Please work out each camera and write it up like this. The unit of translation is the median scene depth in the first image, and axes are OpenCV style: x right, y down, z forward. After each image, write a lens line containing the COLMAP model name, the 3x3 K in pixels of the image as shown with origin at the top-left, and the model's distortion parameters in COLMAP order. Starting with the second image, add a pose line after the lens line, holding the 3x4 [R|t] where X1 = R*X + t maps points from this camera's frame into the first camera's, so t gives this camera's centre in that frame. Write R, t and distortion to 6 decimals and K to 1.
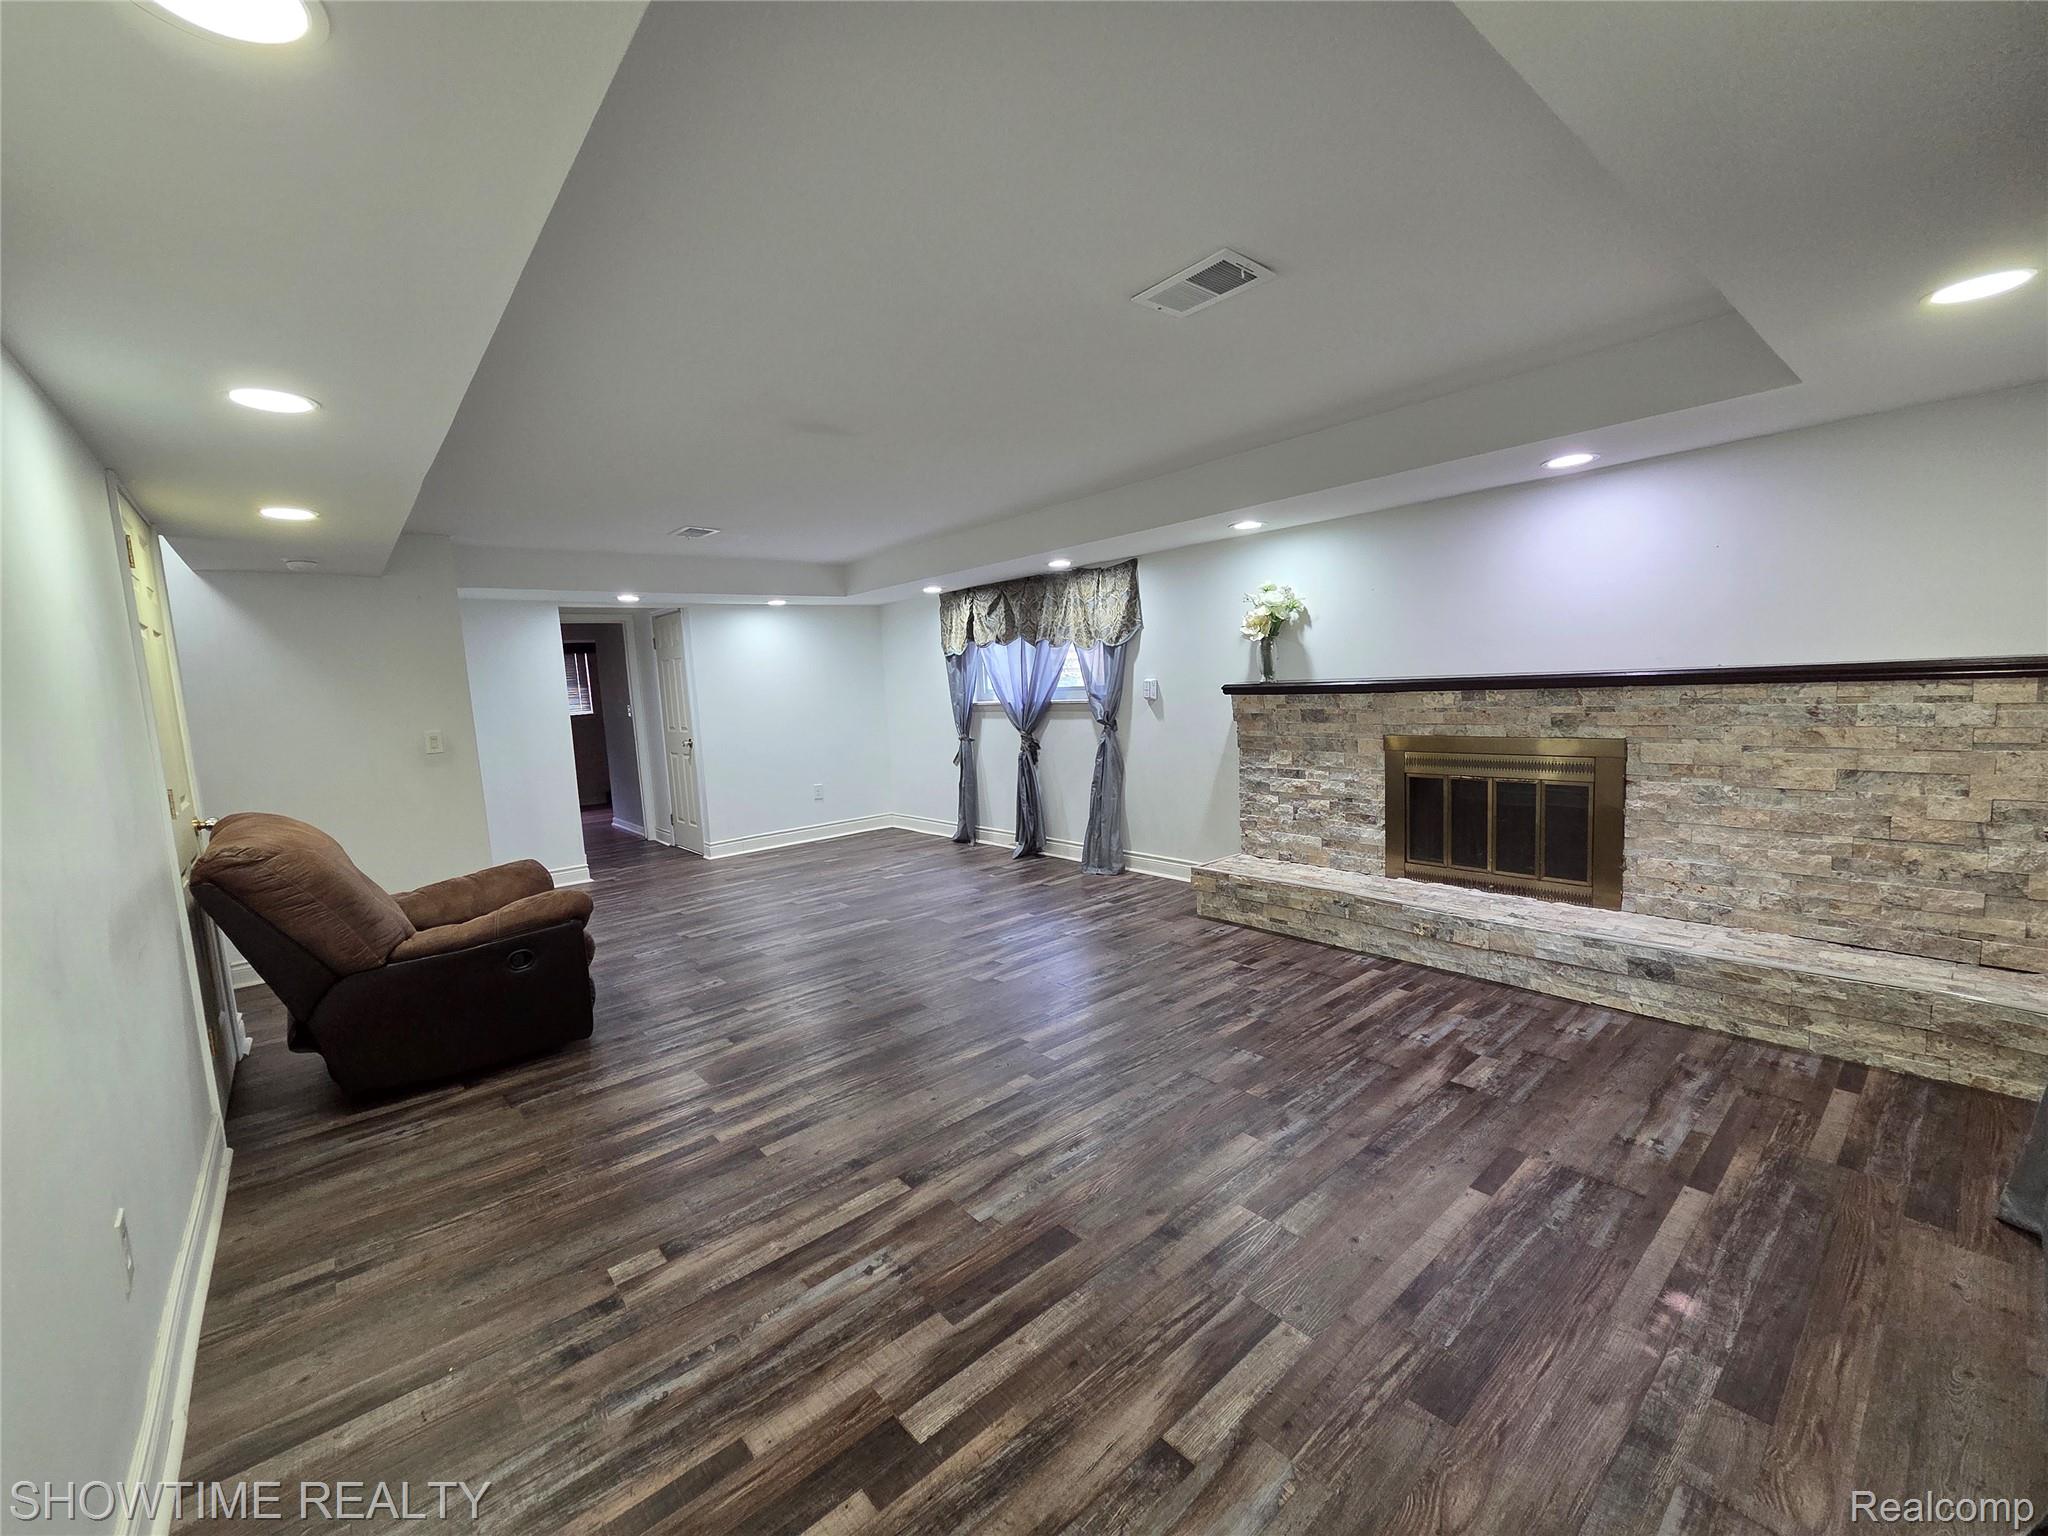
lens RADIAL K [[836.1, 0, 1019.9], [0, 836.1, 763.5], [0, 0, 1]] dist [-0.002555, -0.000414]
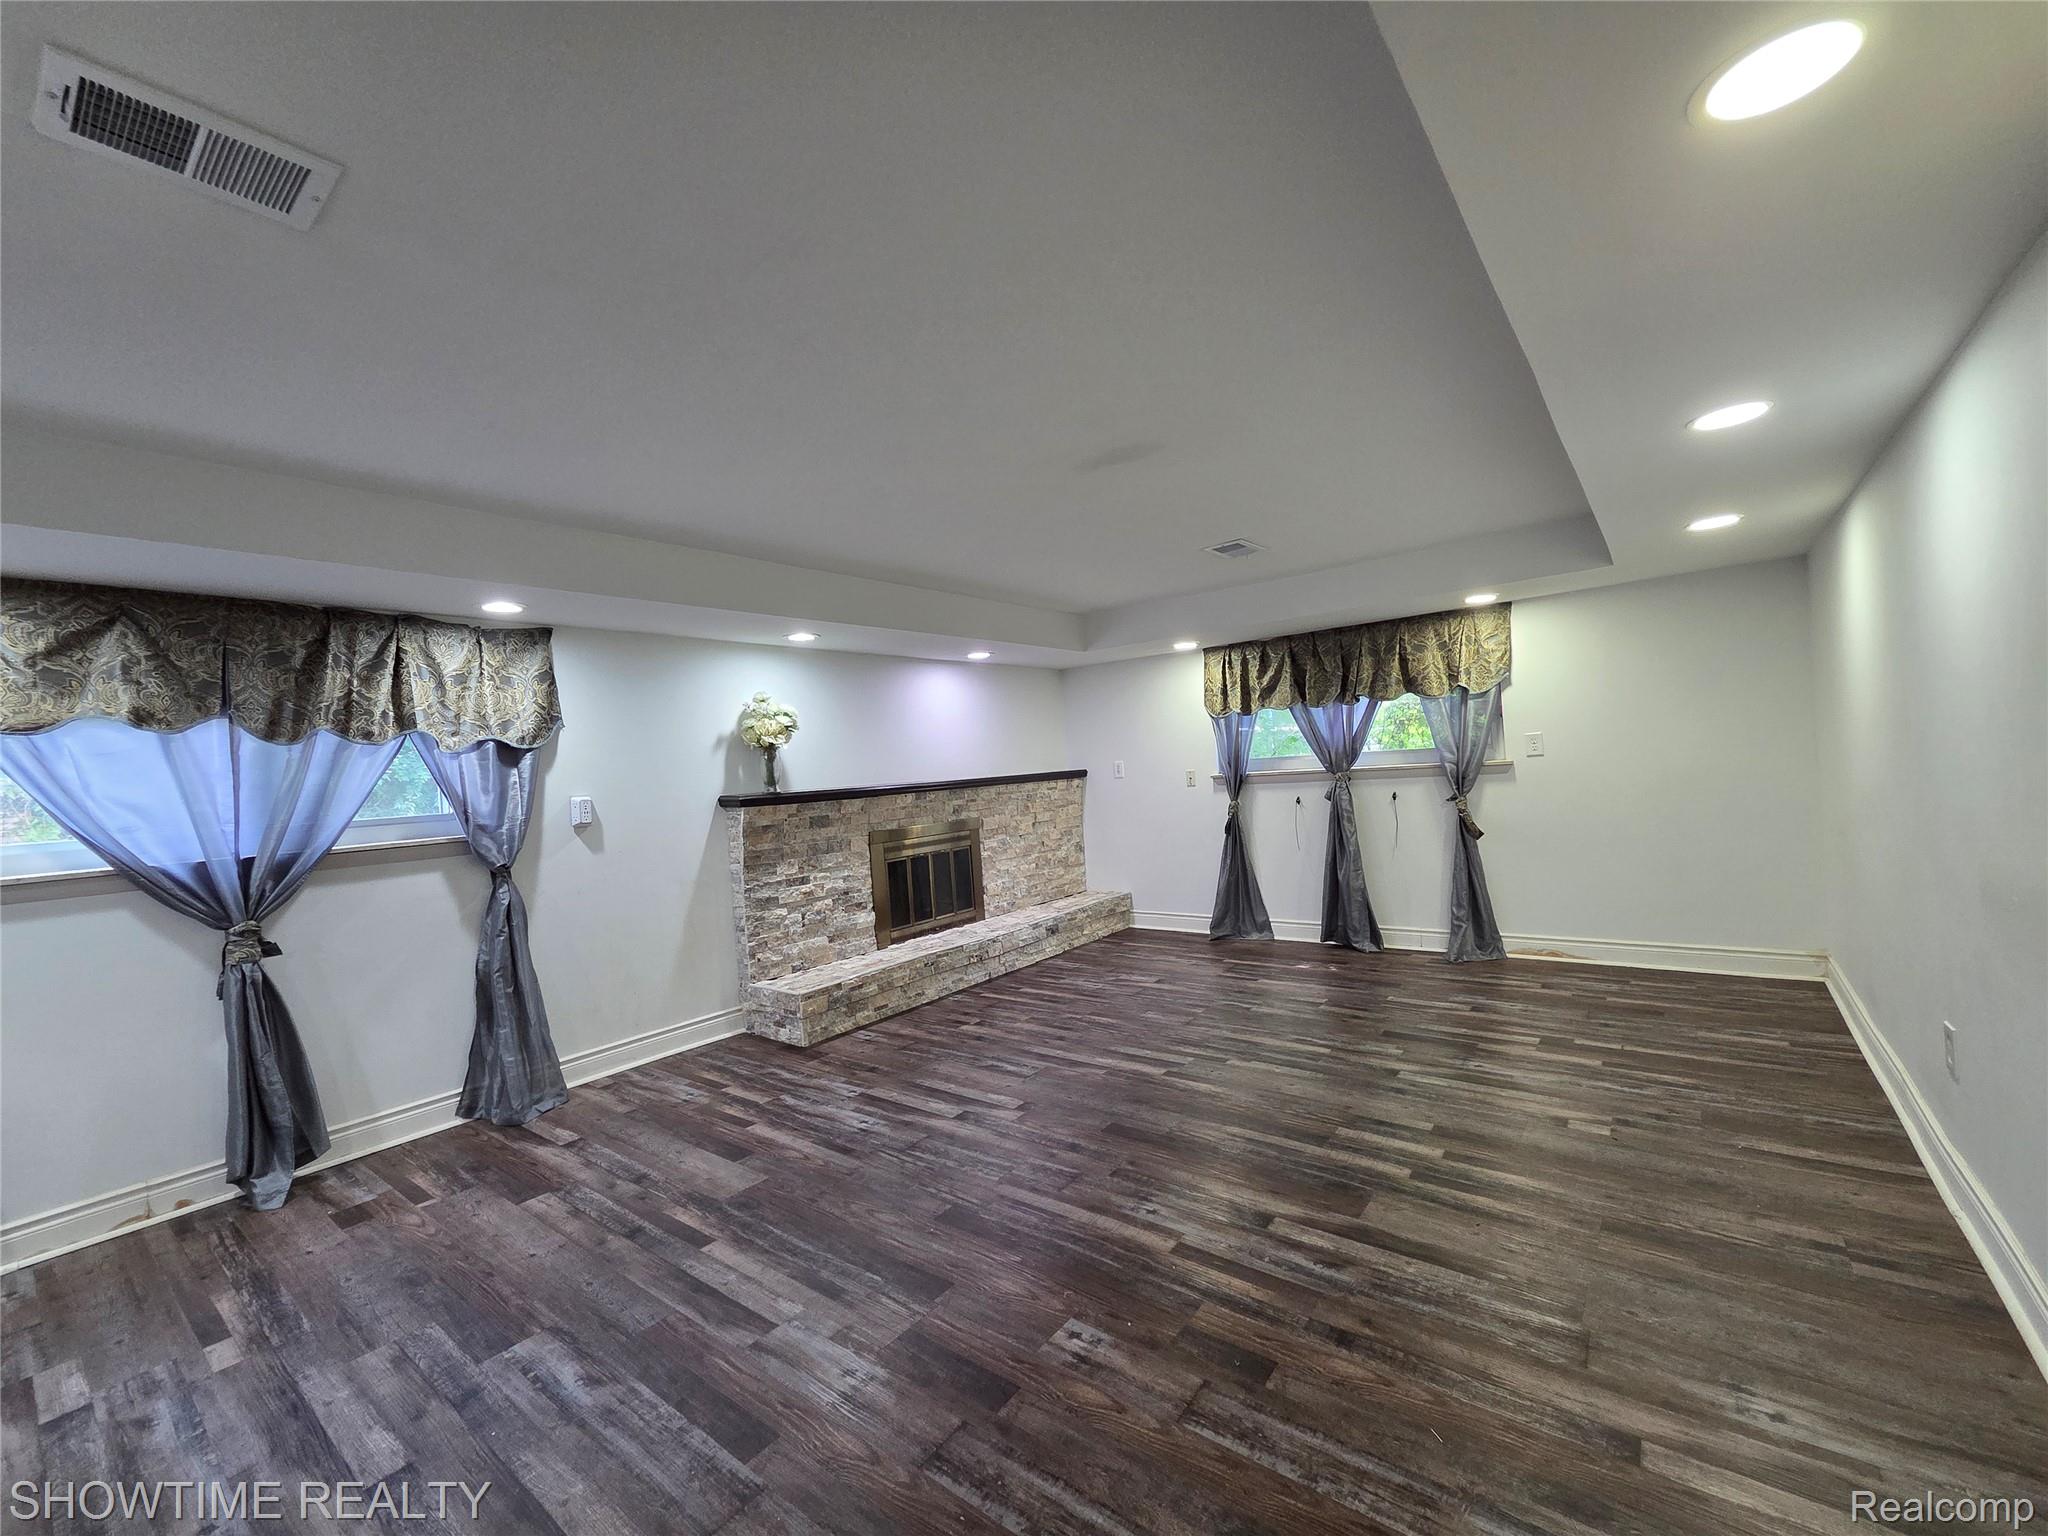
lens RADIAL K [[836.1, 0, 1024.6], [0, 836.1, 771.8], [0, 0, 1]] dist [-0.002555, -0.000414]
pose [[-0.195260, 0.060833, 0.978863, -0.824191], [0.176150, 0.984020, -0.026015, -0.049822], [-0.964803, 0.167347, -0.202855, 1.033336]]
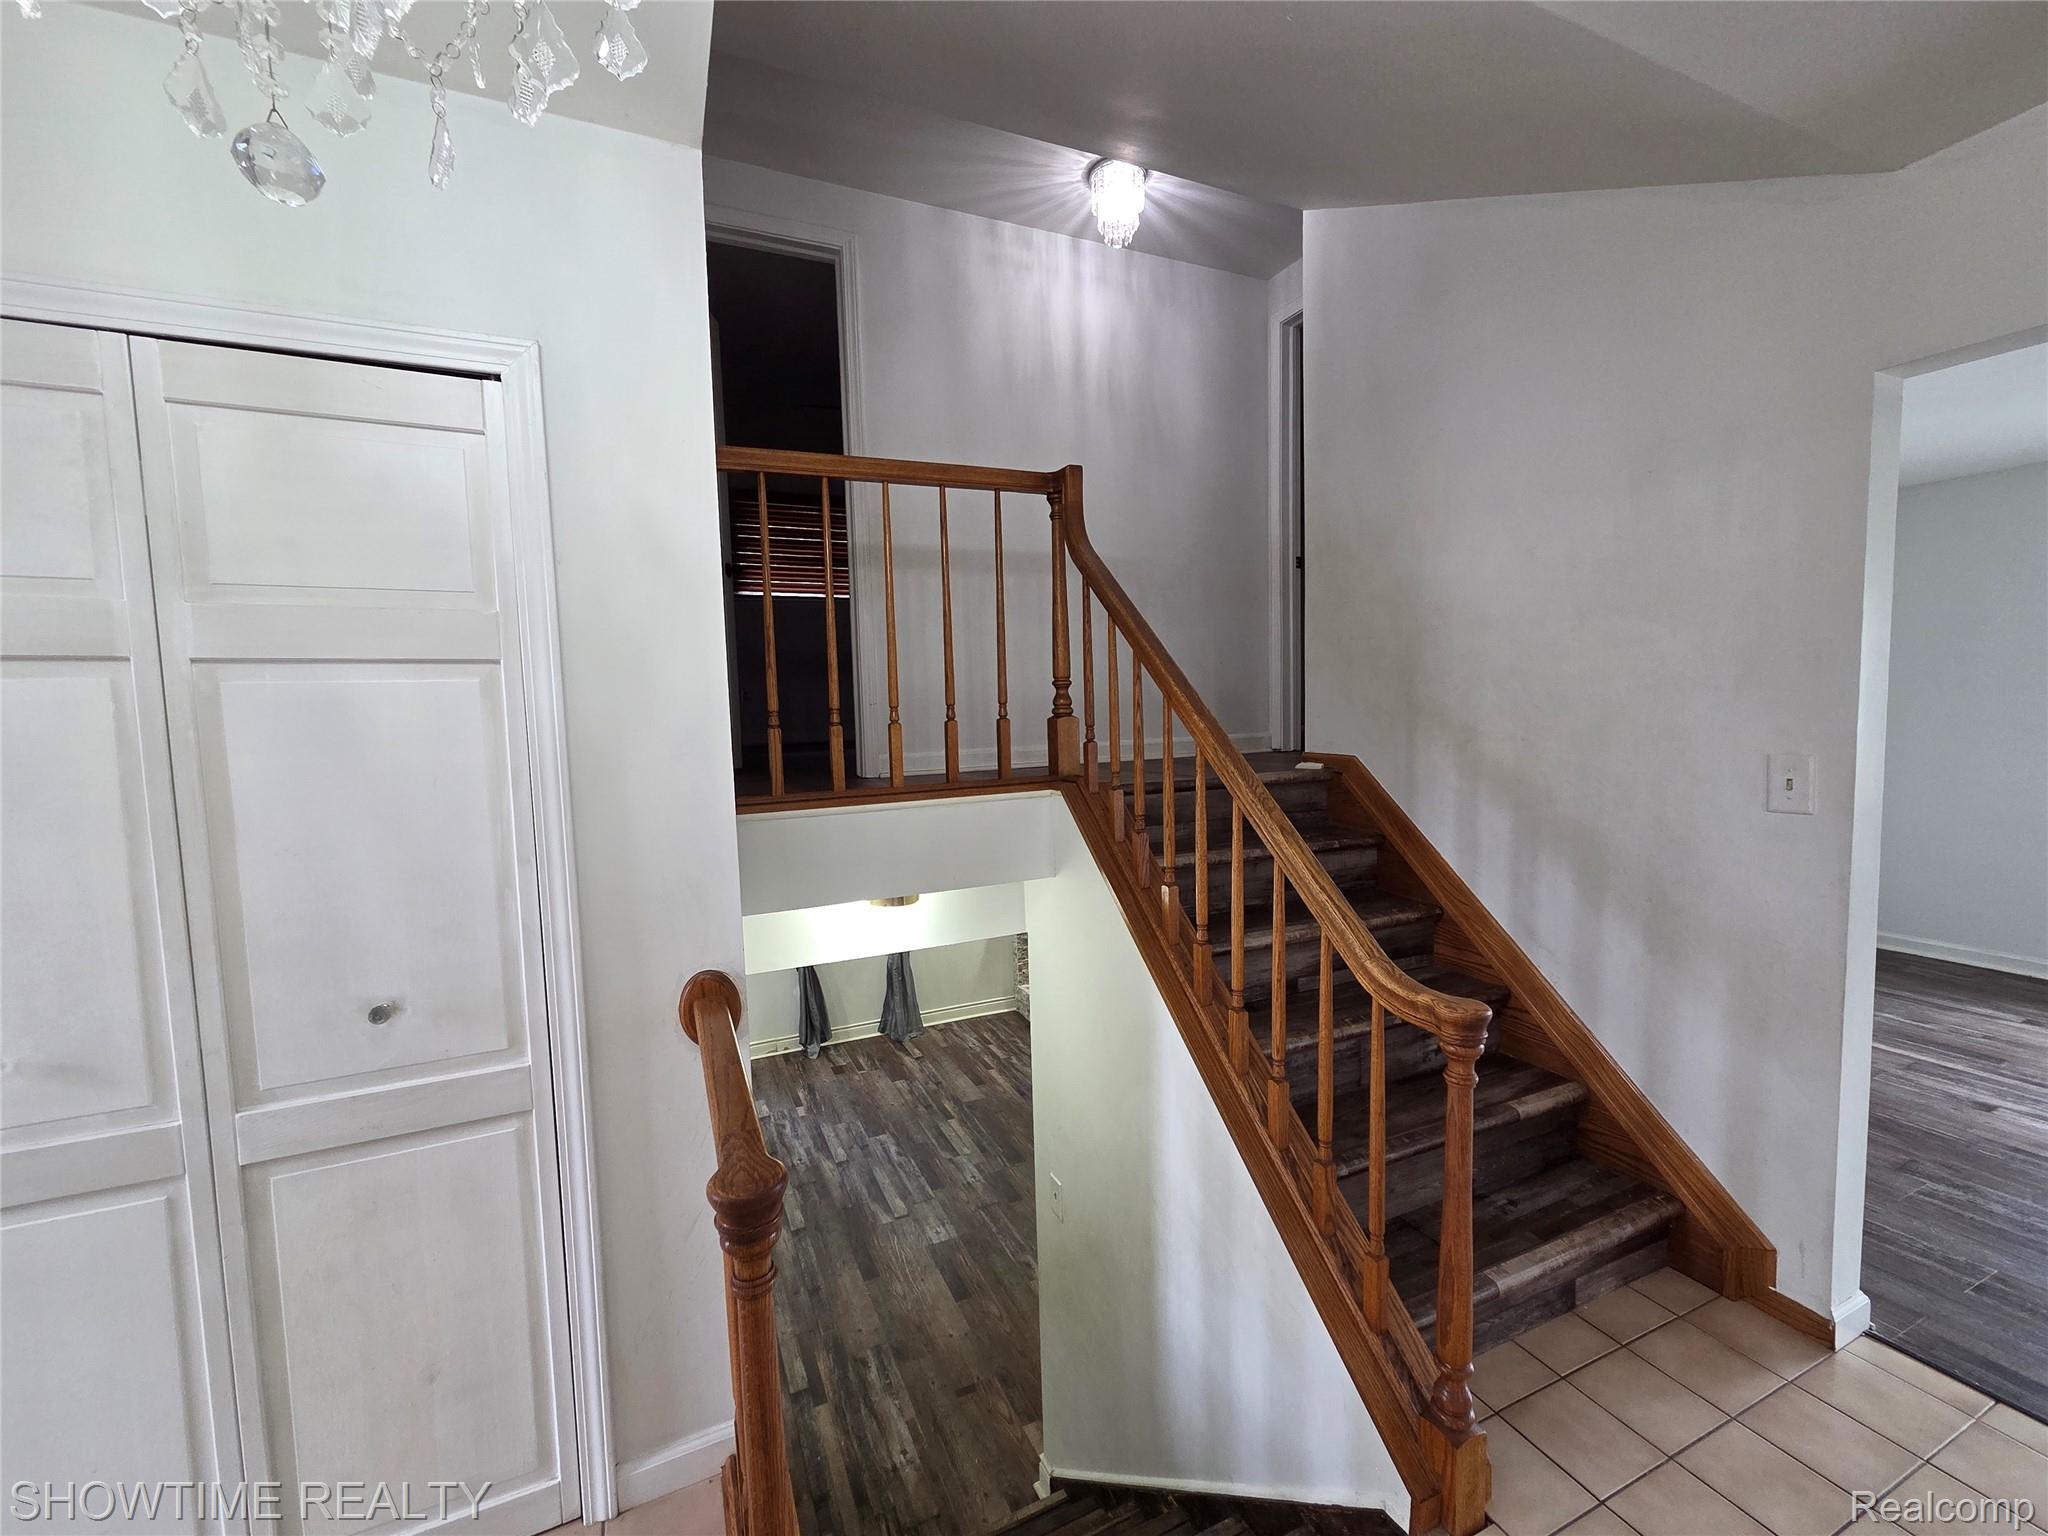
lens RADIAL K [[836.1, 0, 1021.3], [0, 836.1, 761.8], [0, 0, 1]] dist [-0.002555, -0.000414]
pose [[0.282446, -0.020715, 0.959059, -1.517378], [0.112626, 0.993568, -0.011709, -0.357446], [-0.952649, 0.111322, 0.282963, 0.594752]]
